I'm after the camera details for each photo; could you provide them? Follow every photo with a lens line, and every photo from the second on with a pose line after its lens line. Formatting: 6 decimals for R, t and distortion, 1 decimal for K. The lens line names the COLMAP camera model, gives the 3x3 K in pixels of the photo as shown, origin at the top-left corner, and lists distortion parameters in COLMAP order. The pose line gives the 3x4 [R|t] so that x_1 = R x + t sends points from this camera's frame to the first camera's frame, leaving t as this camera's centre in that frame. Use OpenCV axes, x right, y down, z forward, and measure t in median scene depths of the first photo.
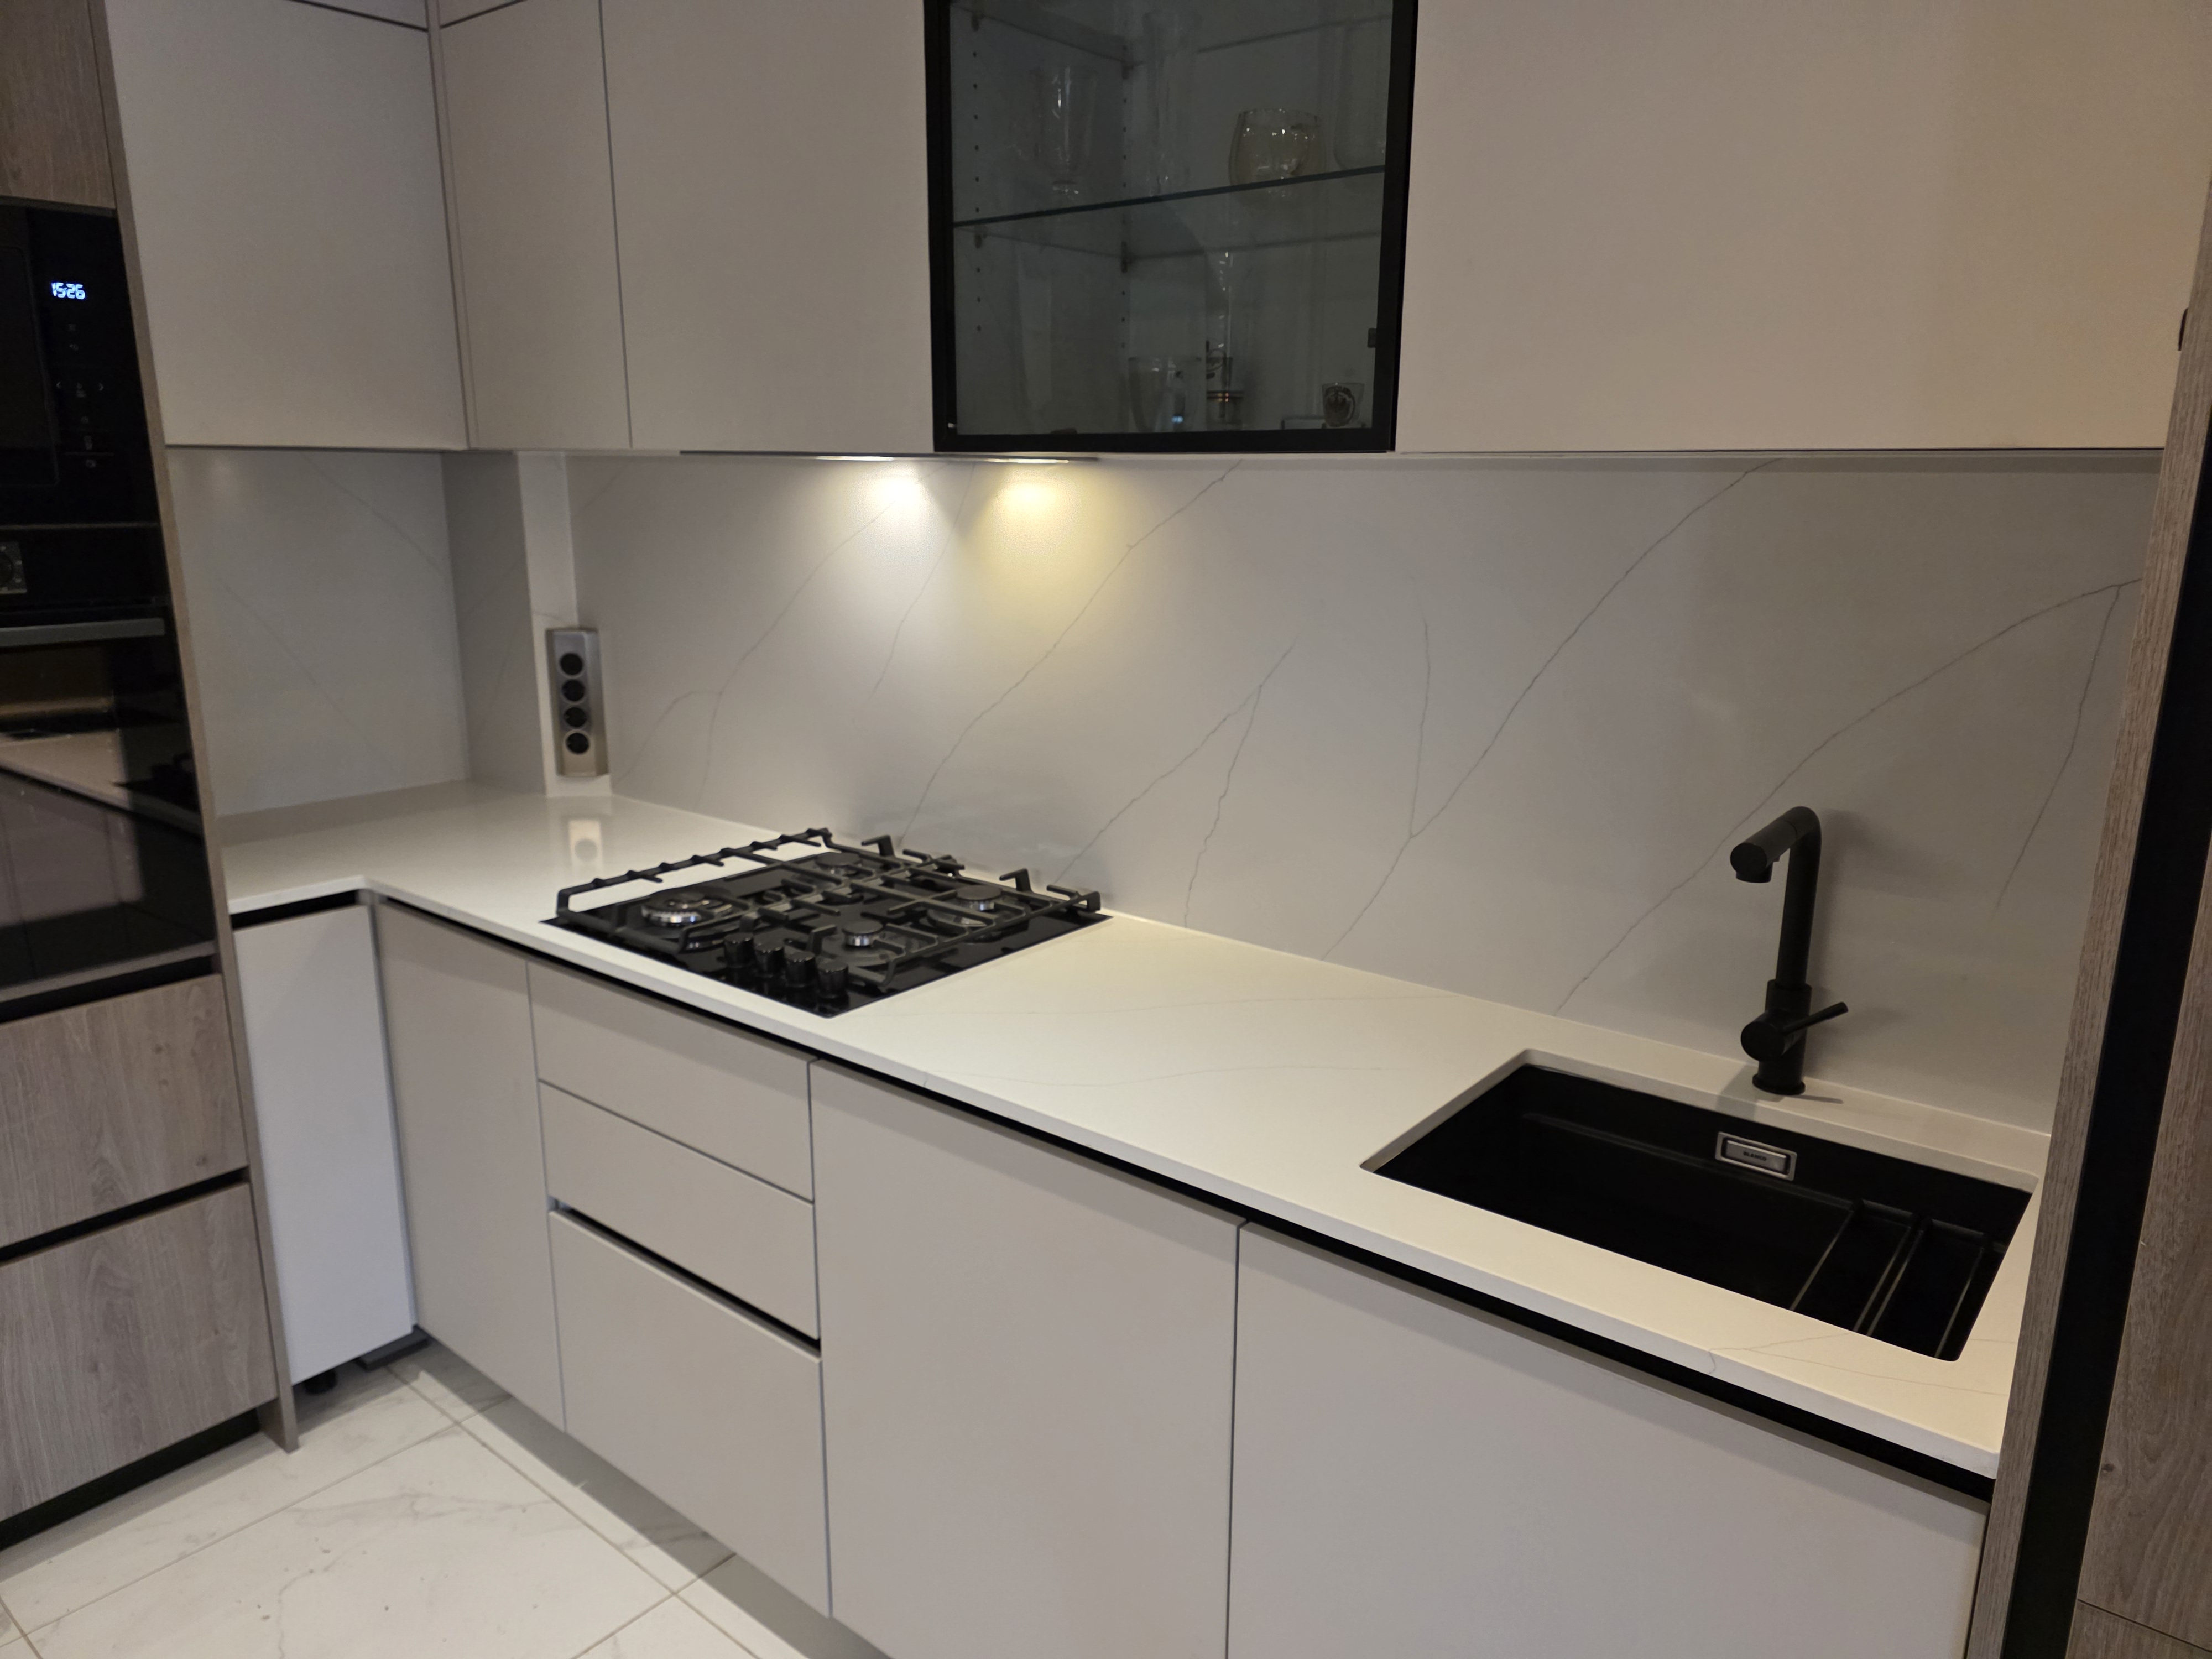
lens RADIAL K [[1502.6, 0, 1106.0], [0, 1502.6, 829.5], [0, 0, 1]] dist [0.022027, -0.033847]
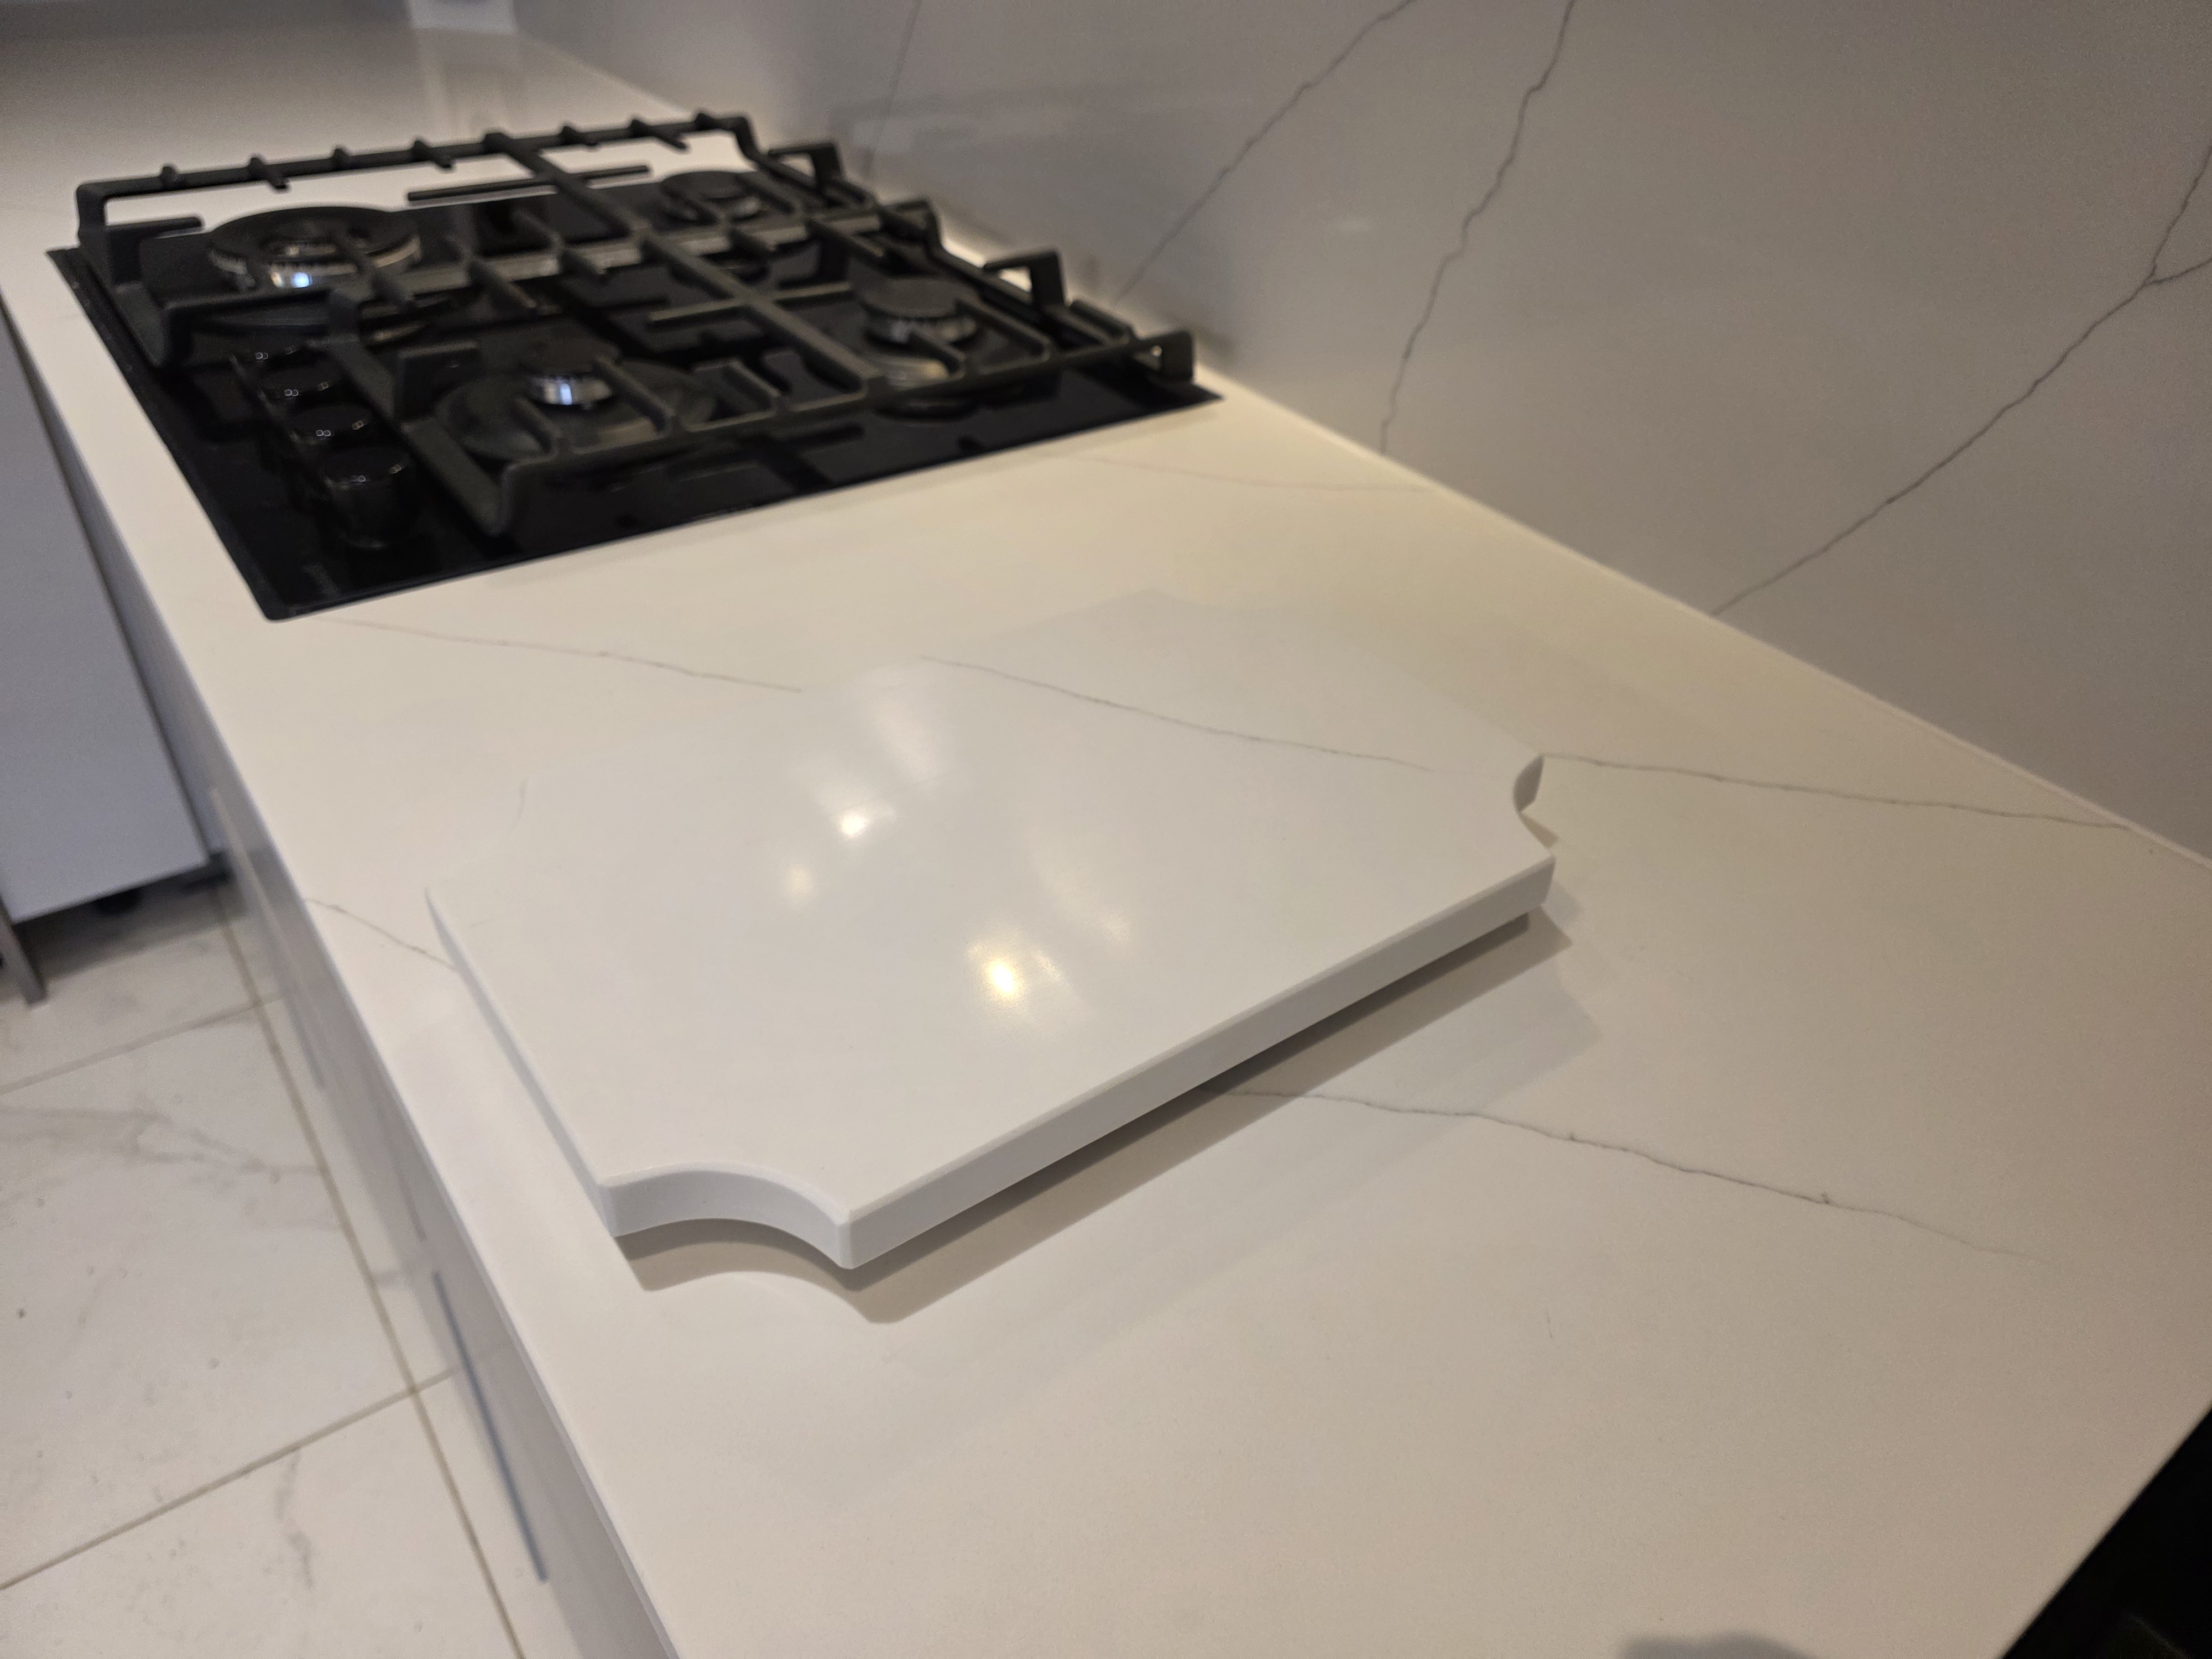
lens RADIAL K [[1502.6, 0, 1106.0], [0, 1502.6, 829.5], [0, 0, 1]] dist [0.022027, -0.033847]
pose [[0.966117, 0.183671, -0.181337, 0.071861], [-0.098276, 0.911422, 0.399565, 0.004127], [0.238663, -0.368205, 0.898590, 0.588754]]
